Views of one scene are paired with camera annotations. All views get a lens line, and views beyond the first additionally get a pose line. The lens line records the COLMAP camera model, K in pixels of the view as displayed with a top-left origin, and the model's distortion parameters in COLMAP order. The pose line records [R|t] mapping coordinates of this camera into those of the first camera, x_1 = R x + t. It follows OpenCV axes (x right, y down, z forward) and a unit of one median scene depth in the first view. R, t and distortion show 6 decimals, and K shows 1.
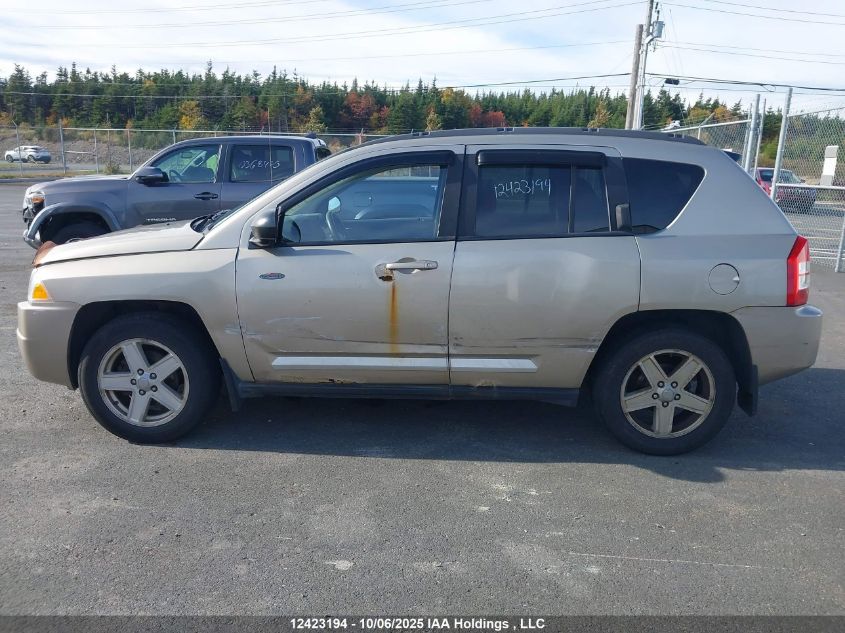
lens RADIAL K [[685.3, 0, 422.5], [0, 685.3, 316.5], [0, 0, 1]] dist [0.056583, -0.000504]
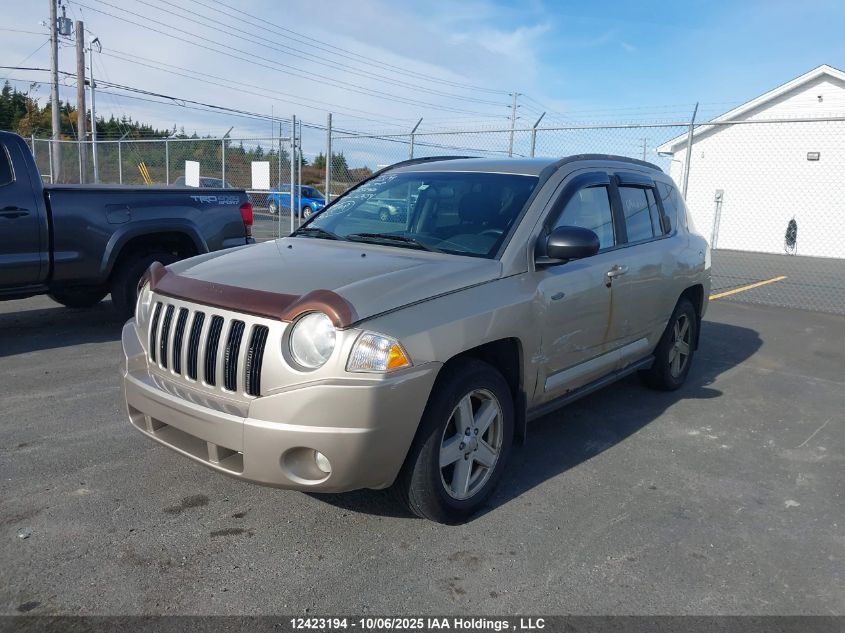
lens RADIAL K [[685.1, 0, 422.5], [0, 685.1, 316.5], [0, 0, 1]] dist [0.007517, -0.000440]
pose [[0.586977, -0.136323, 0.798044, -1.078020], [0.140556, 0.987912, 0.065374, -0.115980], [-0.797309, 0.073797, 0.599043, 0.553505]]
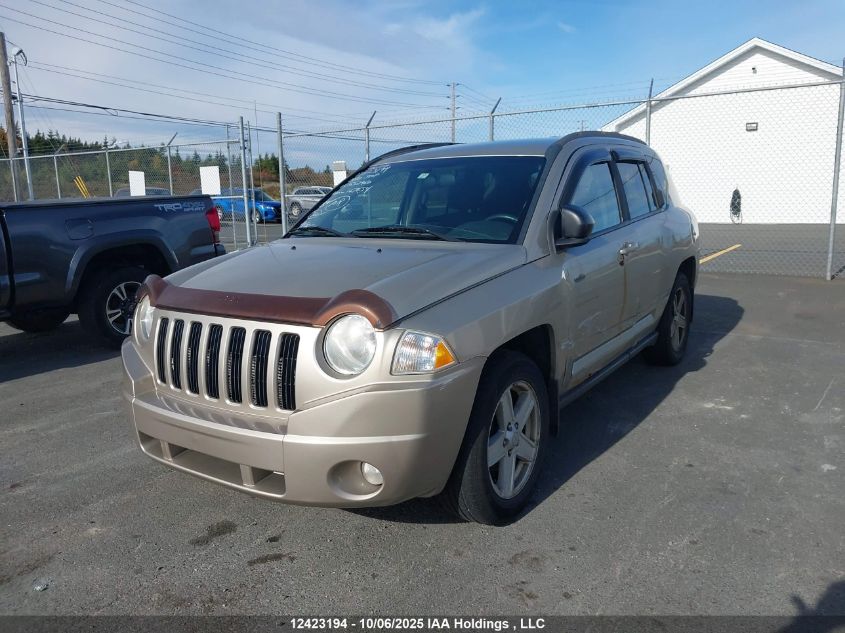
lens RADIAL K [[683.3, 0, 422.5], [0, 683.3, 316.5], [0, 0, 1]] dist [0.002495, 0.003559]
pose [[0.513287, -0.188146, 0.837340, -1.090336], [0.215323, 0.972698, 0.086568, -0.129892], [-0.830766, 0.135864, 0.539786, 0.659362]]
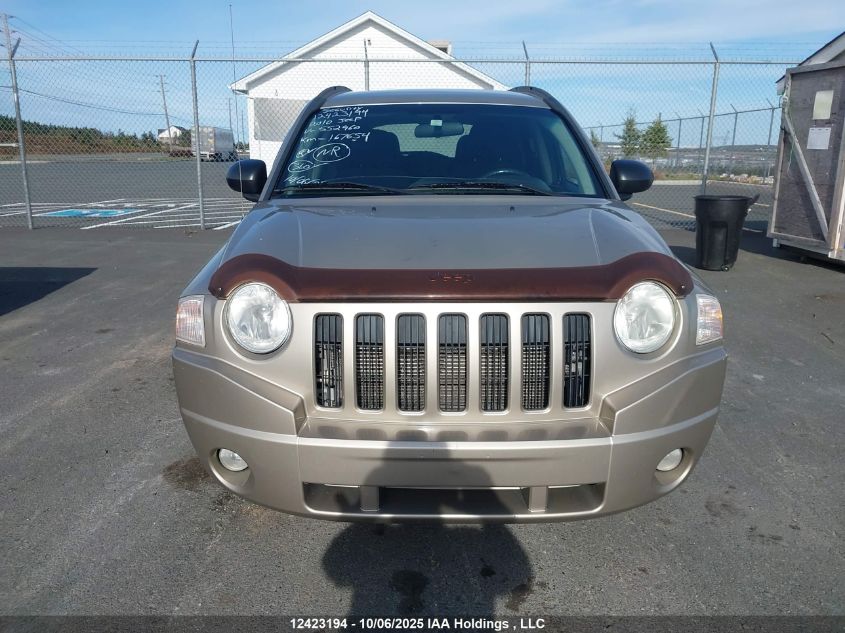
lens RADIAL K [[682.9, 0, 422.5], [0, 682.9, 316.5], [0, 0, 1]] dist [0.004370, 0.000743]
pose [[-0.083780, -0.258363, 0.962408, -1.108476], [0.203973, 0.940908, 0.270348, -0.256085], [-0.975385, 0.218955, -0.026130, 1.288637]]
